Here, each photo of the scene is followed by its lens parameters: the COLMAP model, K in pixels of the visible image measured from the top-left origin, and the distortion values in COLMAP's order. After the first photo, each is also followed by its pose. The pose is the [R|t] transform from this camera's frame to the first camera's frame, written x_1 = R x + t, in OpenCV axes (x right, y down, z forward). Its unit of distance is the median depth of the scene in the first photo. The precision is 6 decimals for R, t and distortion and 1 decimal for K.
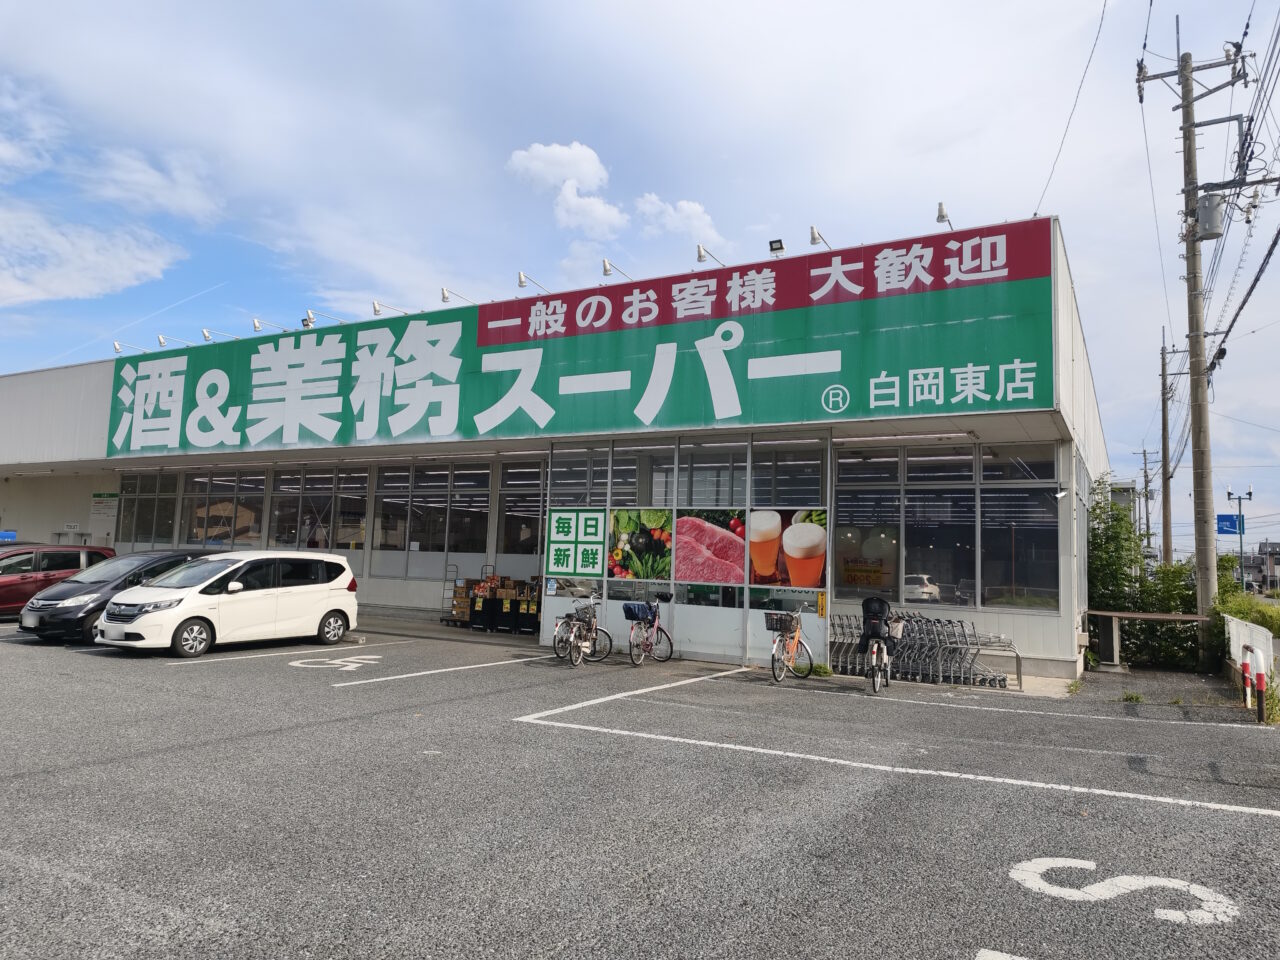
lens RADIAL K [[857.4, 0, 640.0], [0, 857.4, 480.0], [0, 0, 1]] dist [0.060441, -0.070032]
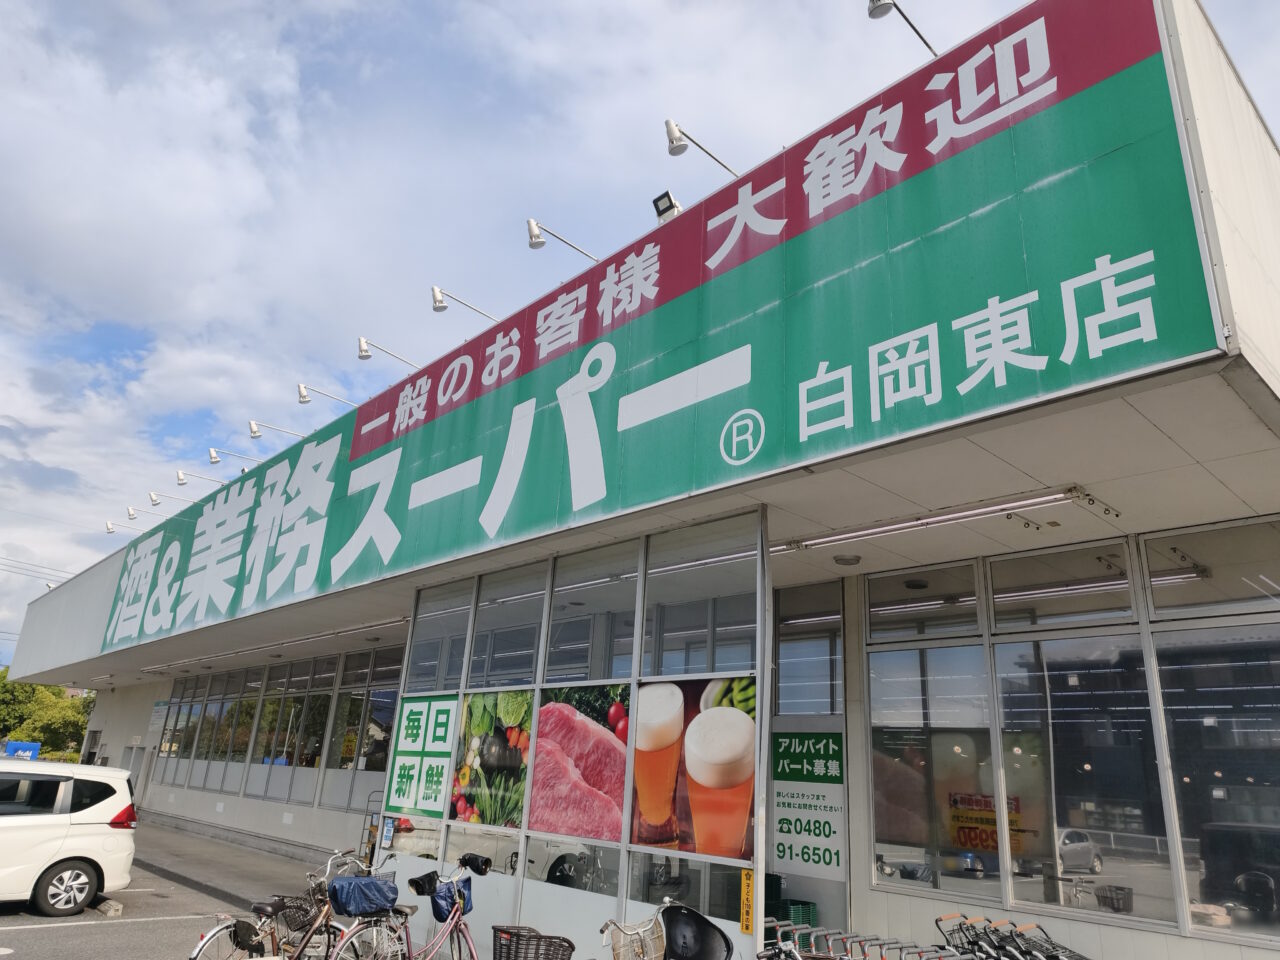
lens RADIAL K [[857.4, 0, 640.0], [0, 857.4, 480.0], [0, 0, 1]] dist [0.060441, -0.070032]
pose [[0.949918, -0.085179, -0.300666, 0.292308], [0.006313, 0.967169, -0.254054, 0.047298], [0.312435, 0.239432, 0.919270, 0.504966]]
